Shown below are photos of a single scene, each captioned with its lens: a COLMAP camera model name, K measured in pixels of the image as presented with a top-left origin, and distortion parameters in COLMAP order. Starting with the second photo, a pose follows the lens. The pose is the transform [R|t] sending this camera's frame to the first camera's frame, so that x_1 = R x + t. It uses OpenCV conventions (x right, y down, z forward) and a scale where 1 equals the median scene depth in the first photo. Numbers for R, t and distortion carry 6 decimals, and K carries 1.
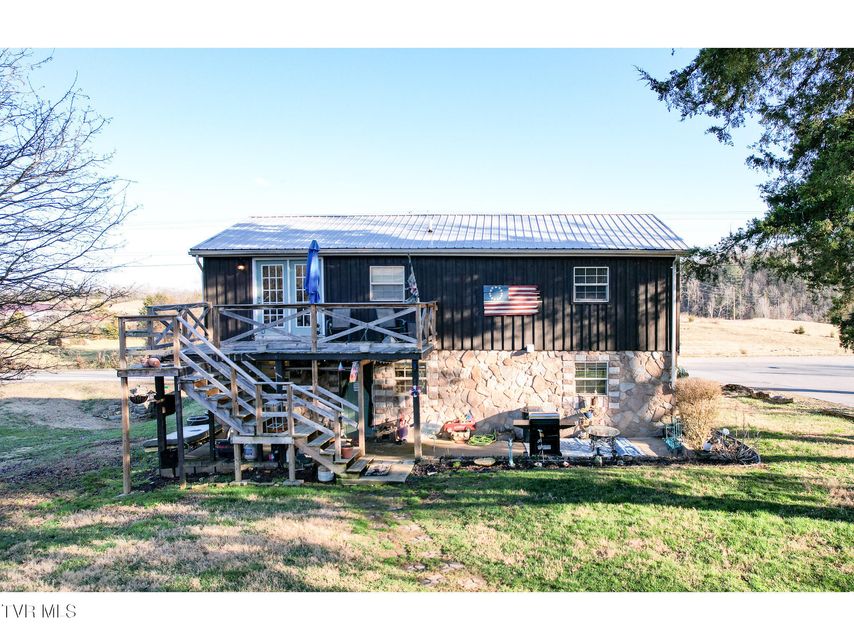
lens RADIAL K [[545.1, 0, 429.2], [0, 545.1, 320.2], [0, 0, 1]] dist [0.004831, 0.000790]
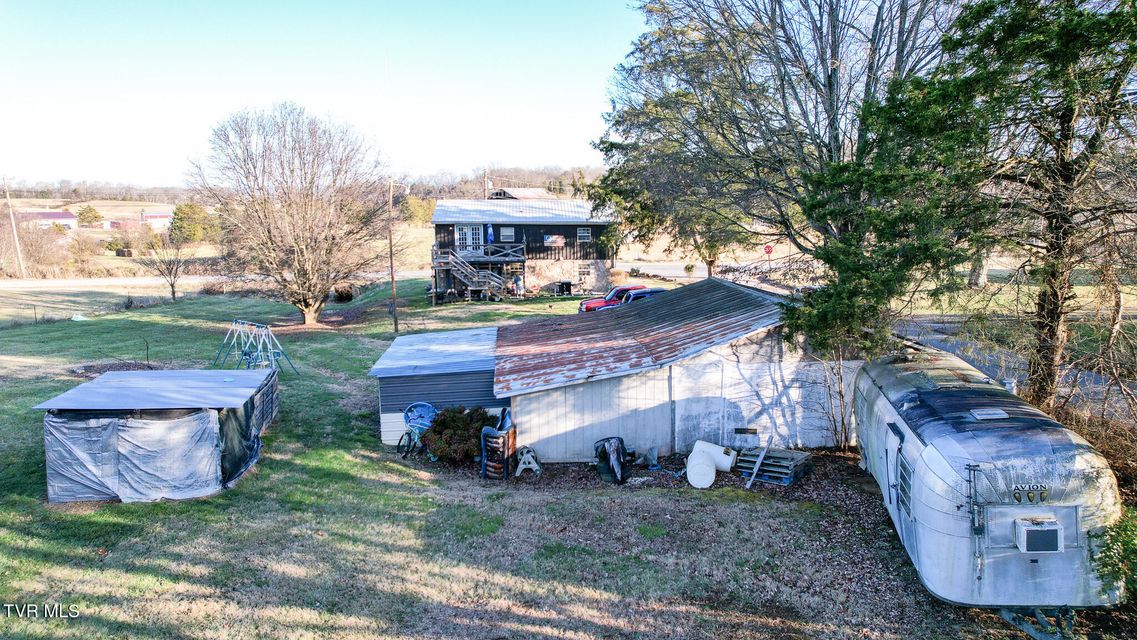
lens RADIAL K [[723.9, 0, 569.4], [0, 723.9, 318.5], [0, 0, 1]] dist [-0.051648, 0.034445]
pose [[0.983917, -0.023409, 0.177086, -0.422543], [-0.002062, 0.989821, 0.142302, -0.165909], [-0.178614, -0.140378, 0.973854, -2.572445]]
